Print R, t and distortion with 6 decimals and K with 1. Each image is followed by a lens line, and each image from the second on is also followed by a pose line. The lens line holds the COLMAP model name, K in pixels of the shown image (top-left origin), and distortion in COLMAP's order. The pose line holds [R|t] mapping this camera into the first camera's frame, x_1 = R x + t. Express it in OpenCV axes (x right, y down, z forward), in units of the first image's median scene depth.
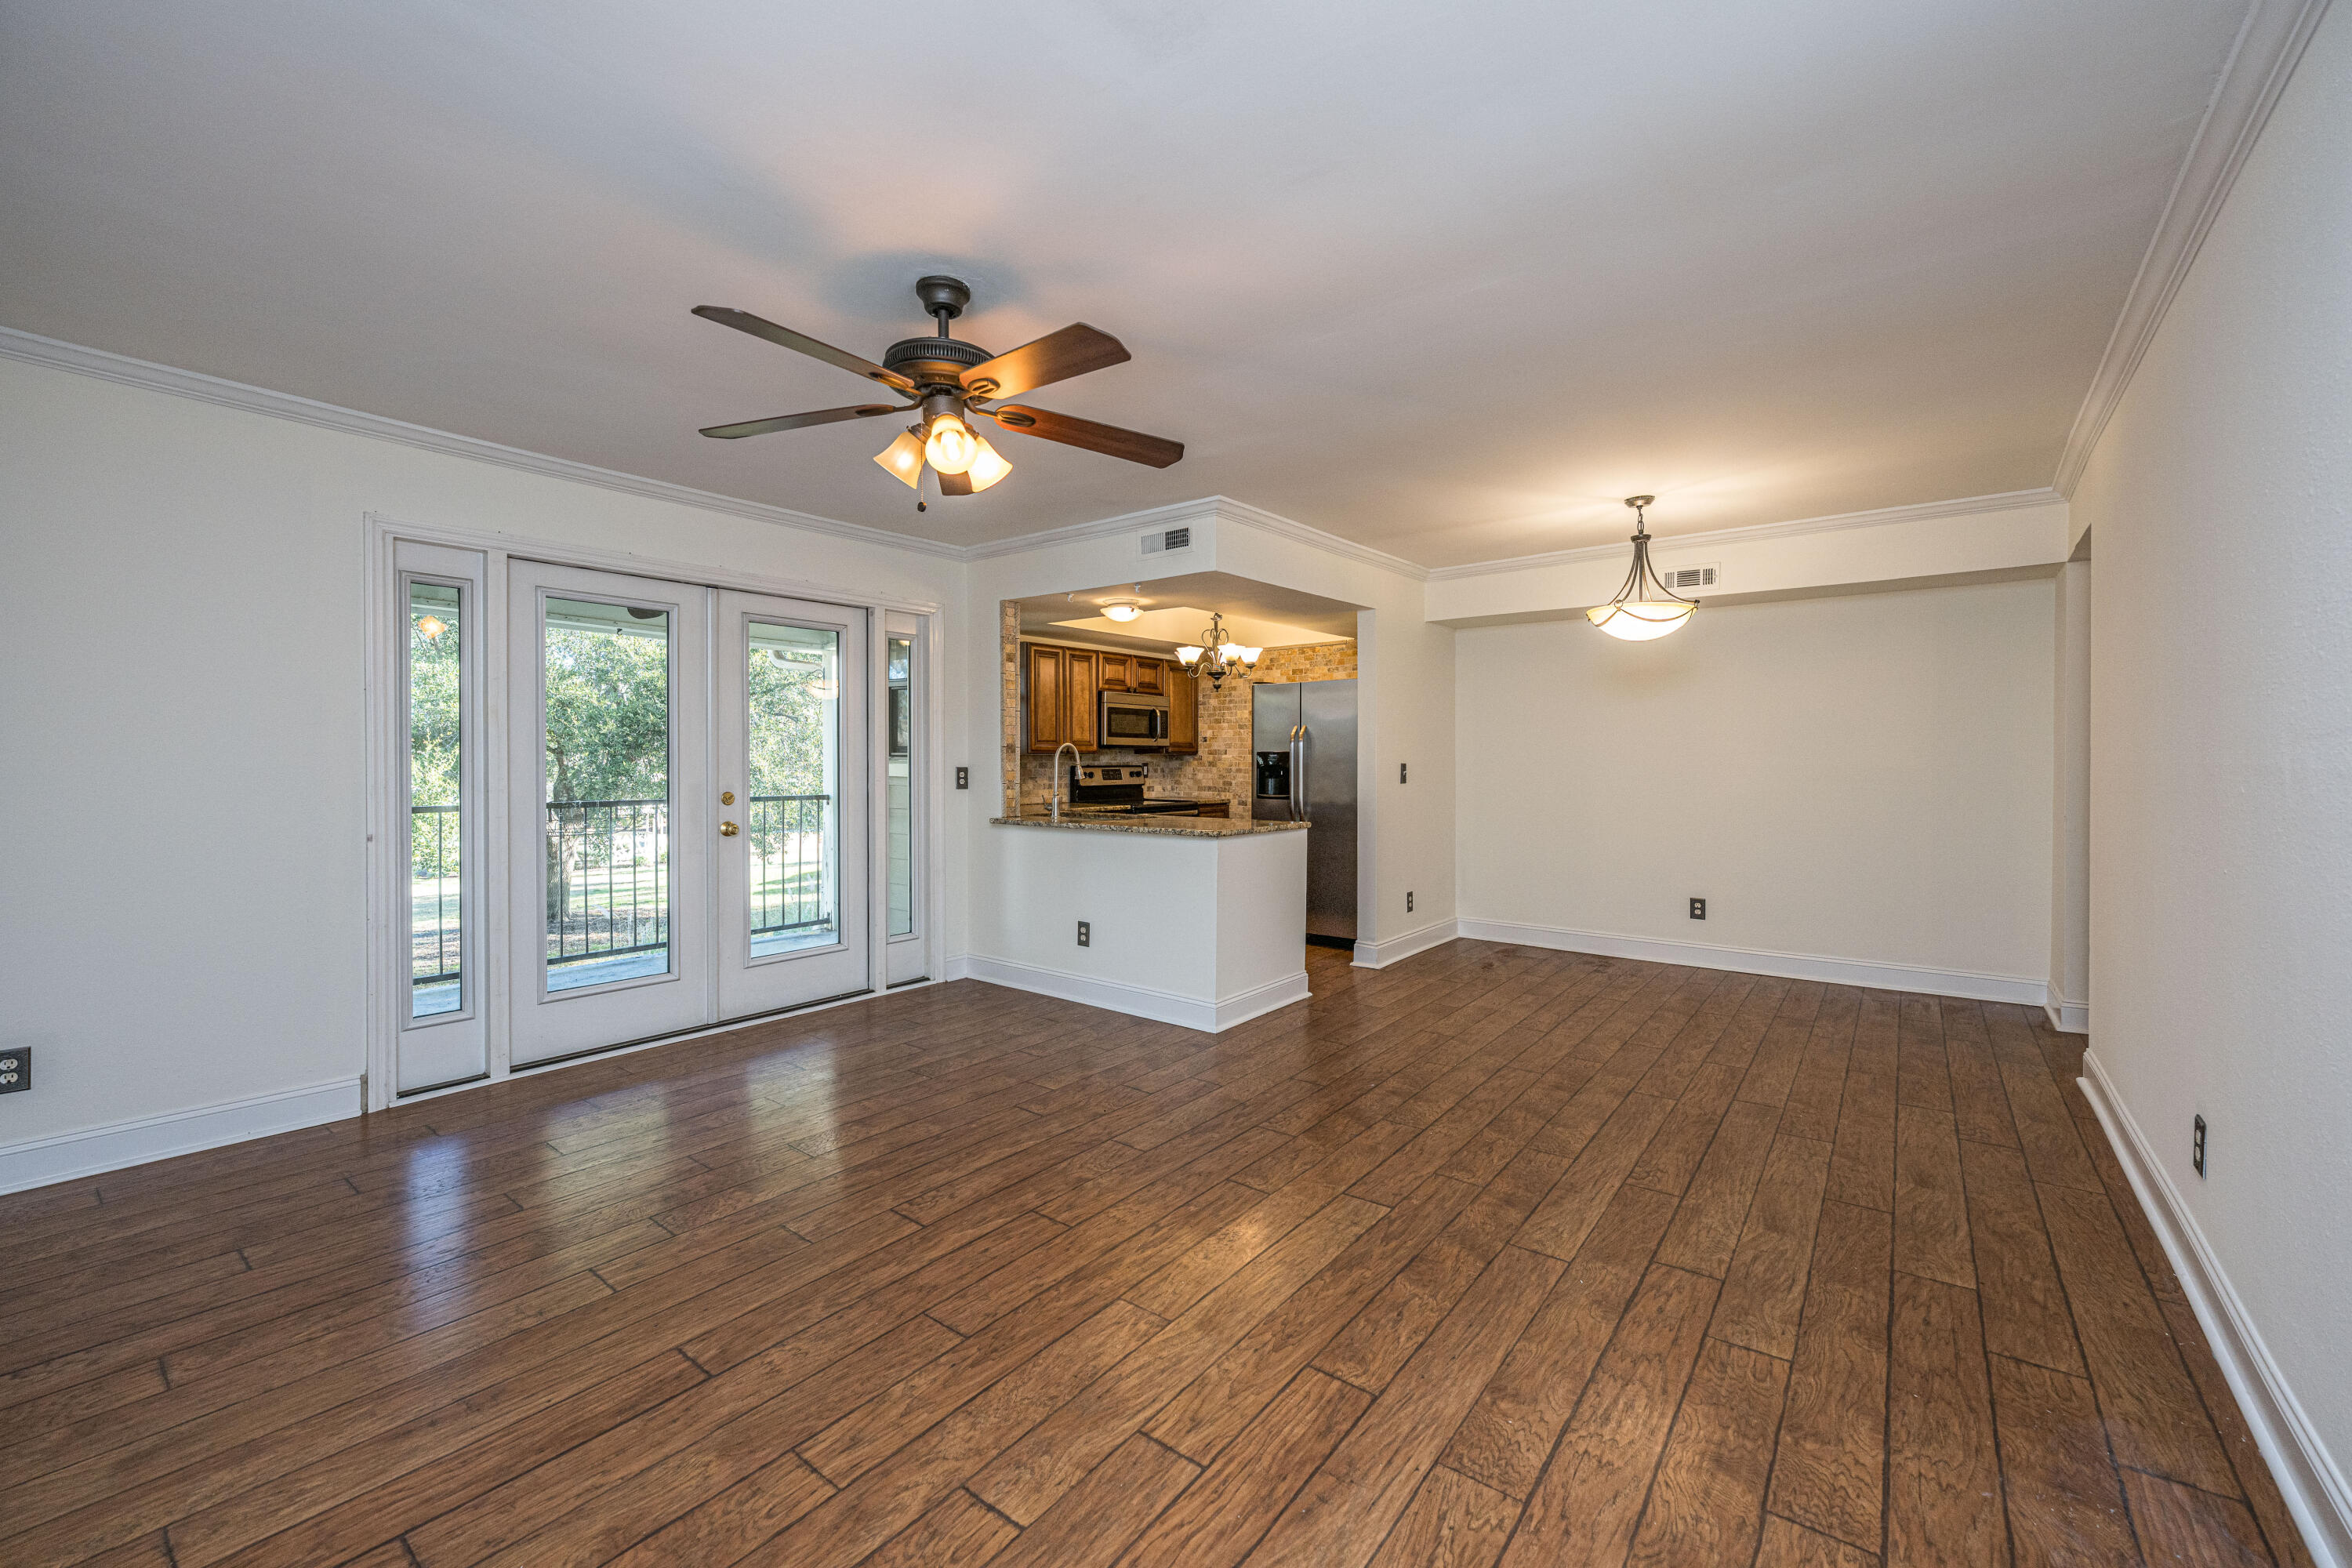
lens RADIAL K [[957.1, 0, 1105.4], [0, 957.1, 576.0], [0, 0, 1]] dist [-0.001060, -0.000341]
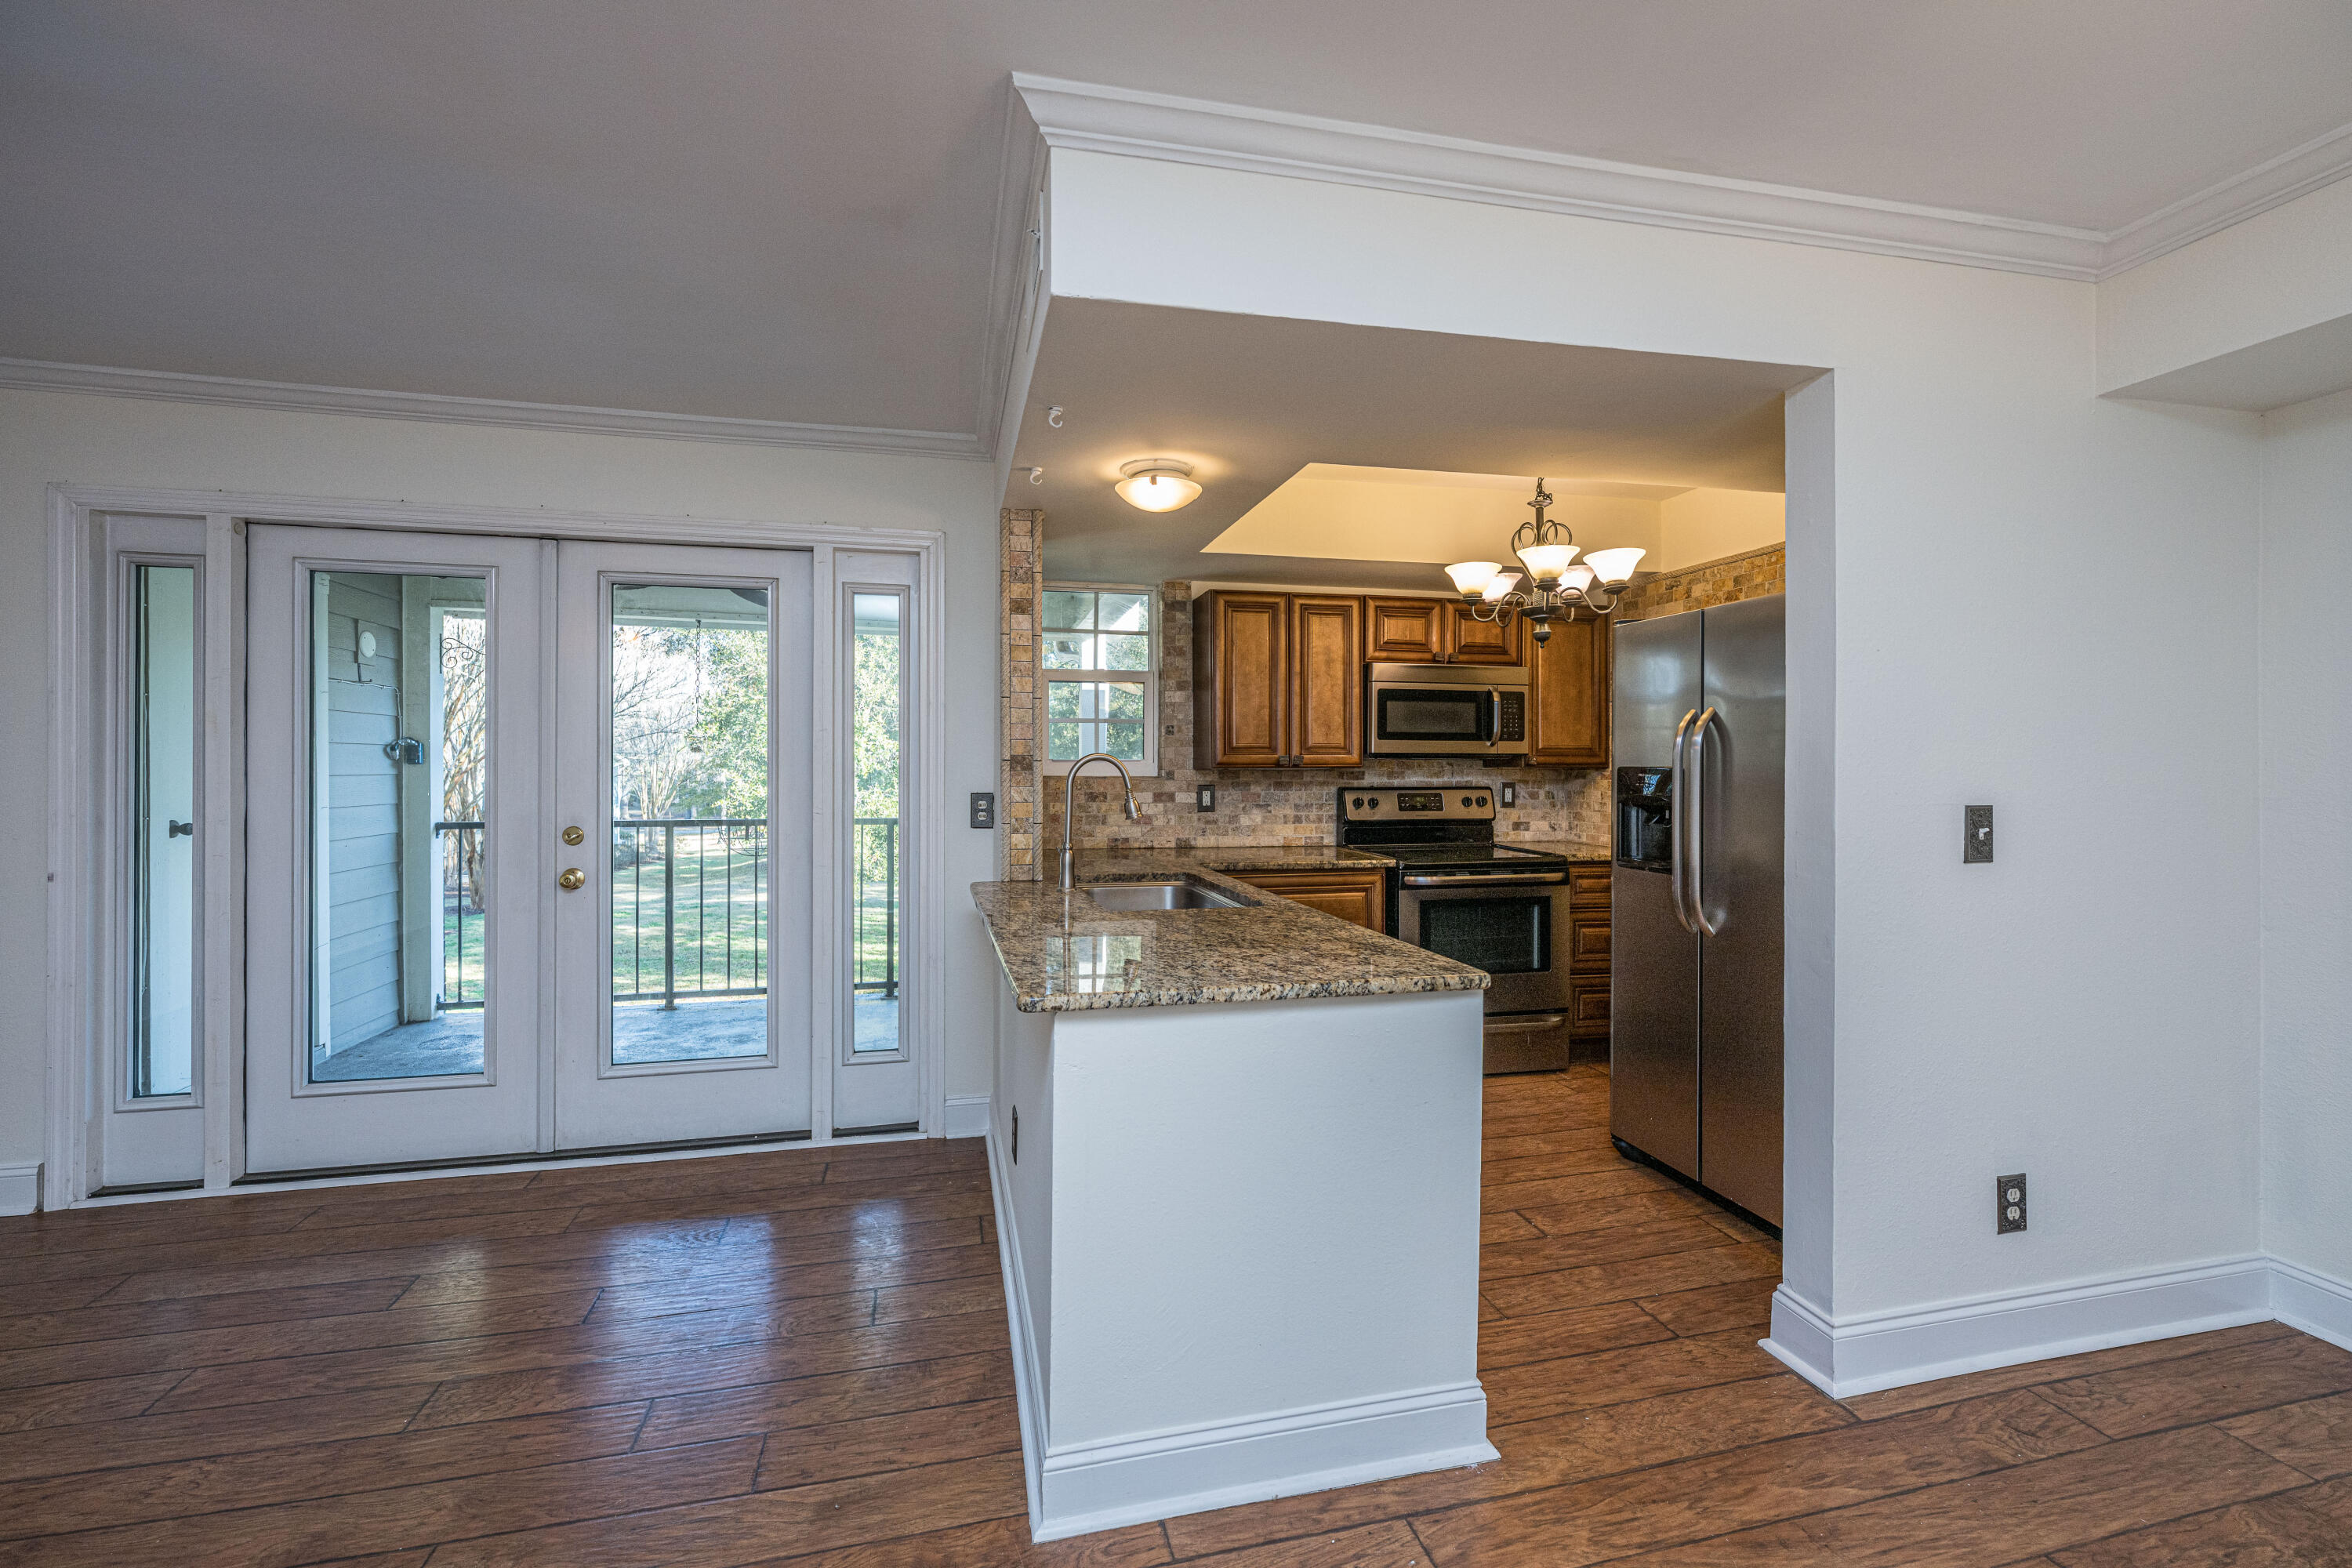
lens RADIAL K [[957.1, 0, 1080.5], [0, 957.1, 679.6], [0, 0, 1]] dist [-0.001060, -0.000341]
pose [[0.799890, -0.051116, -0.597966, 0.211794], [0.111632, 0.991650, 0.064559, 0.075169], [0.589673, -0.118393, 0.798917, 0.439331]]
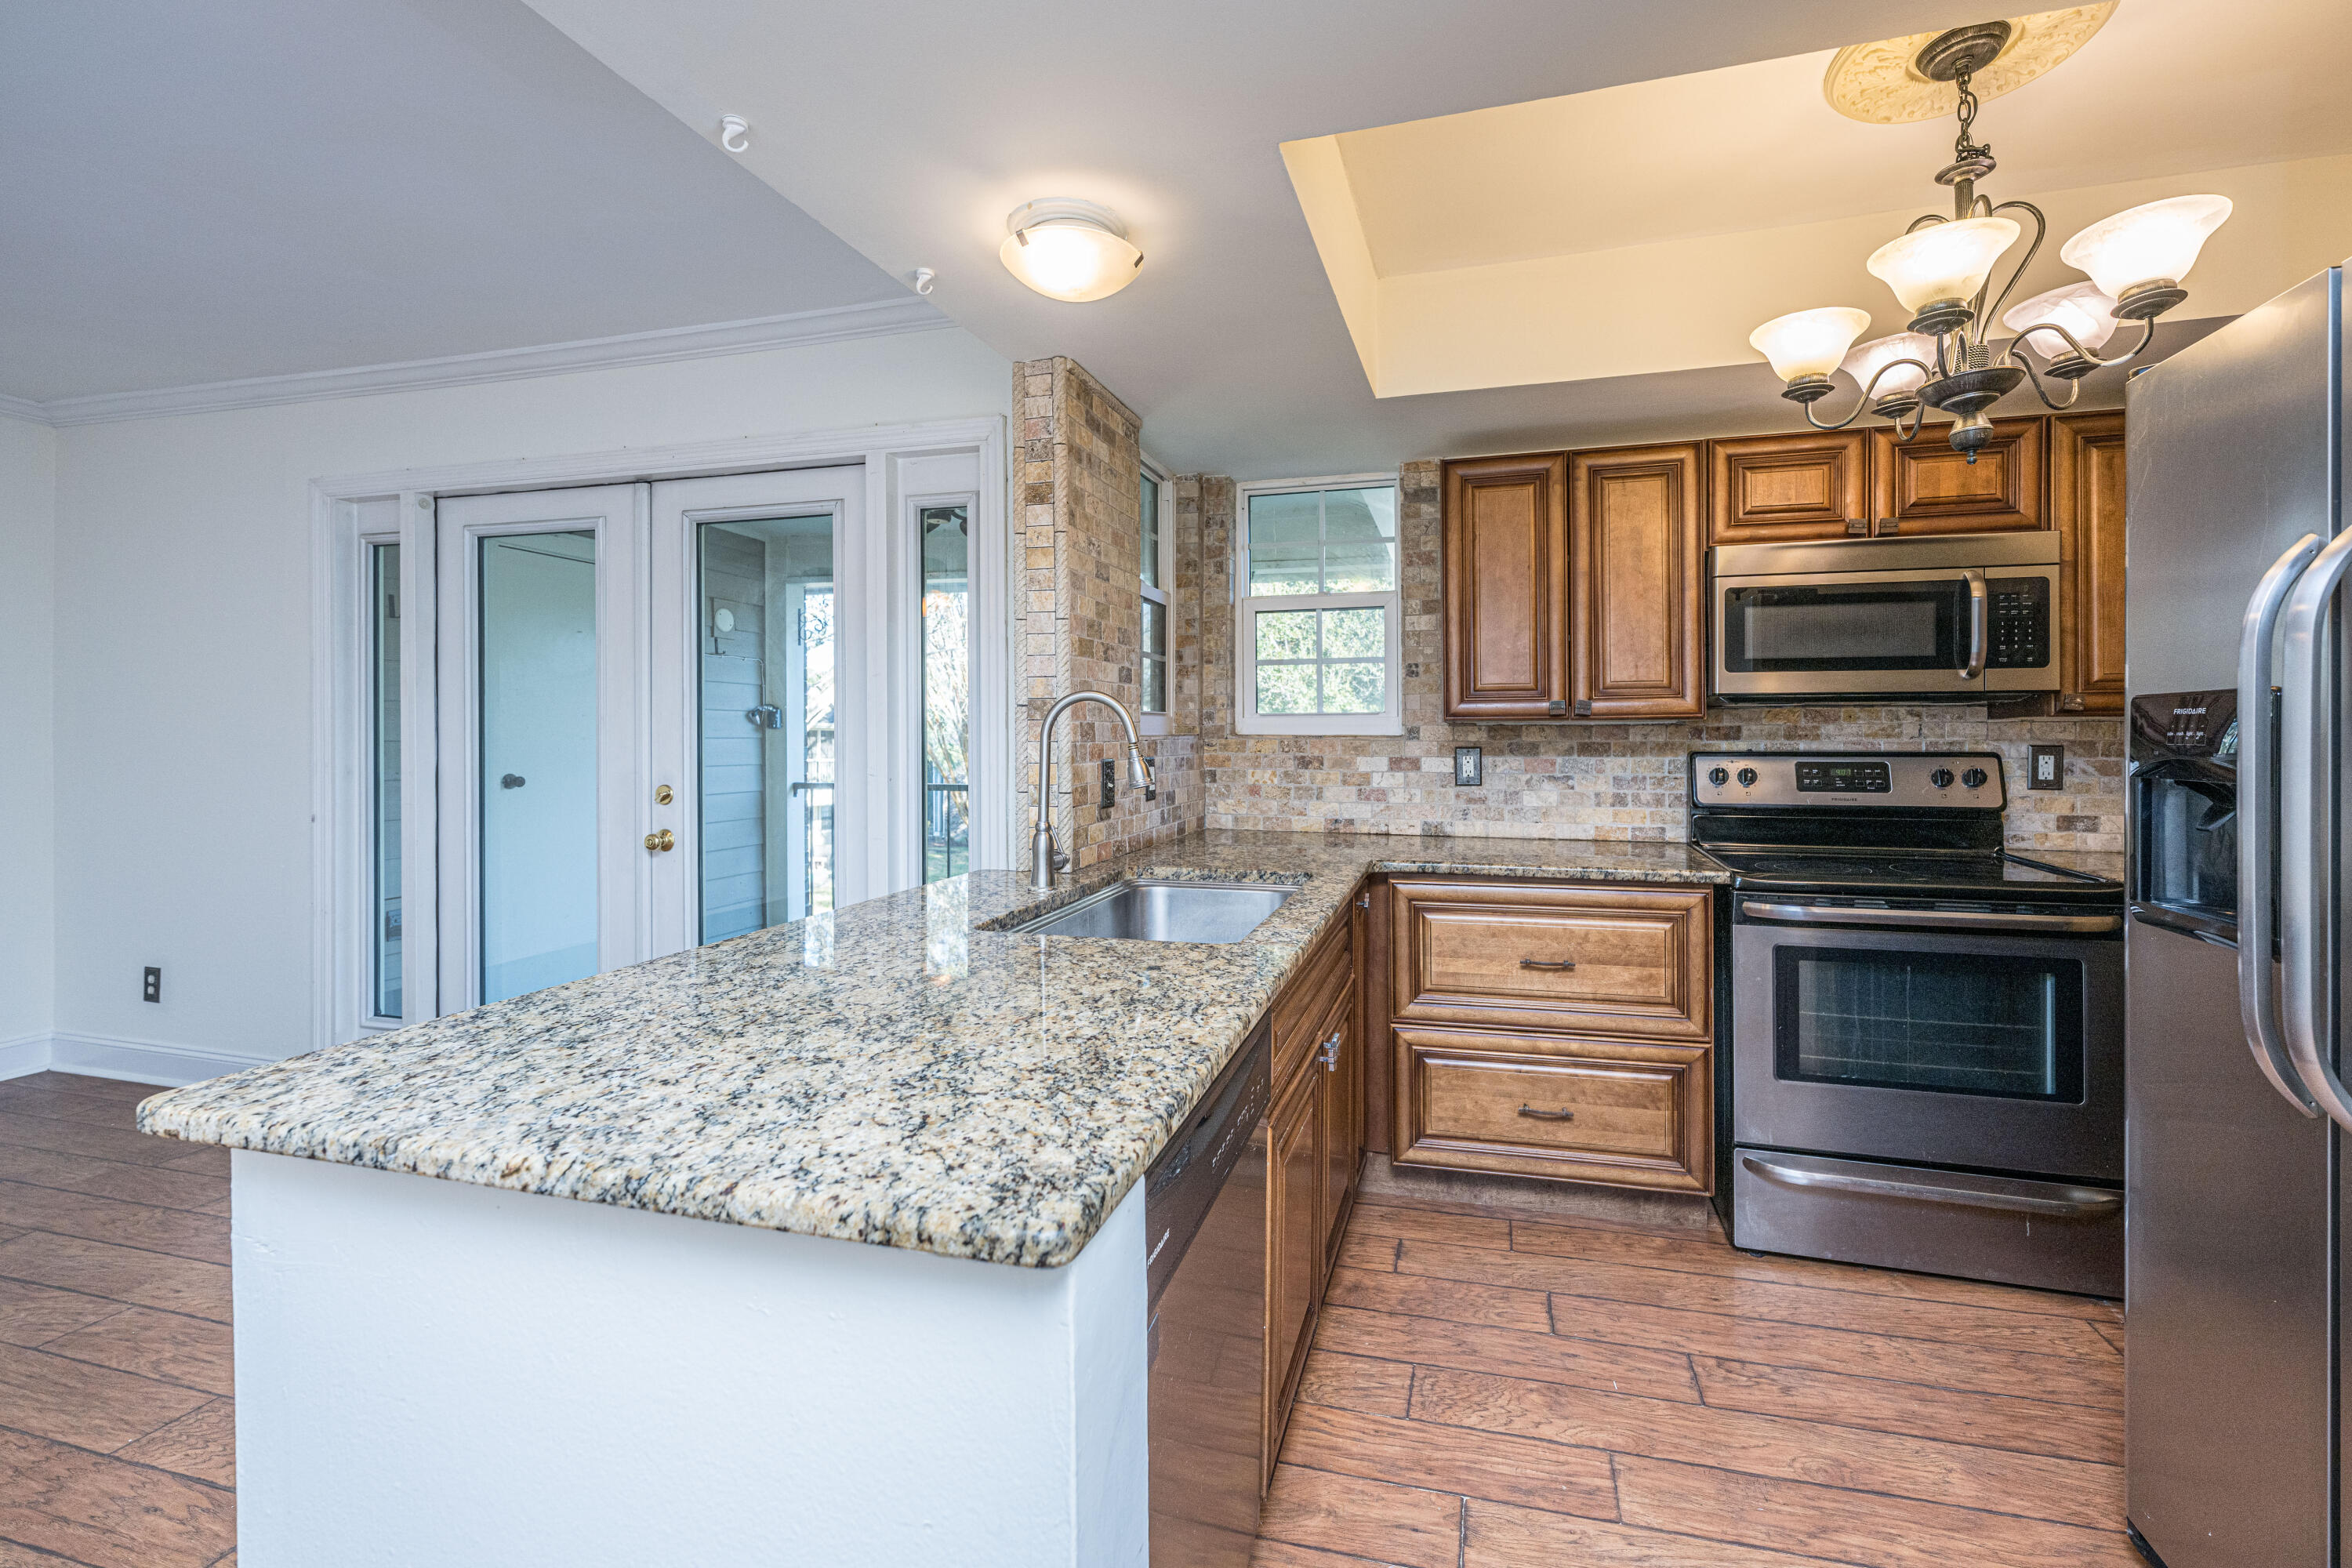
lens RADIAL K [[957.1, 0, 1186.7], [0, 957.1, 672.3], [0, 0, 1]] dist [-0.001060, -0.000341]
pose [[0.448776, -0.060930, -0.891565, 0.231906], [0.168799, 0.985493, 0.017617, 0.130948], [0.877557, -0.158401, 0.452551, 0.678492]]
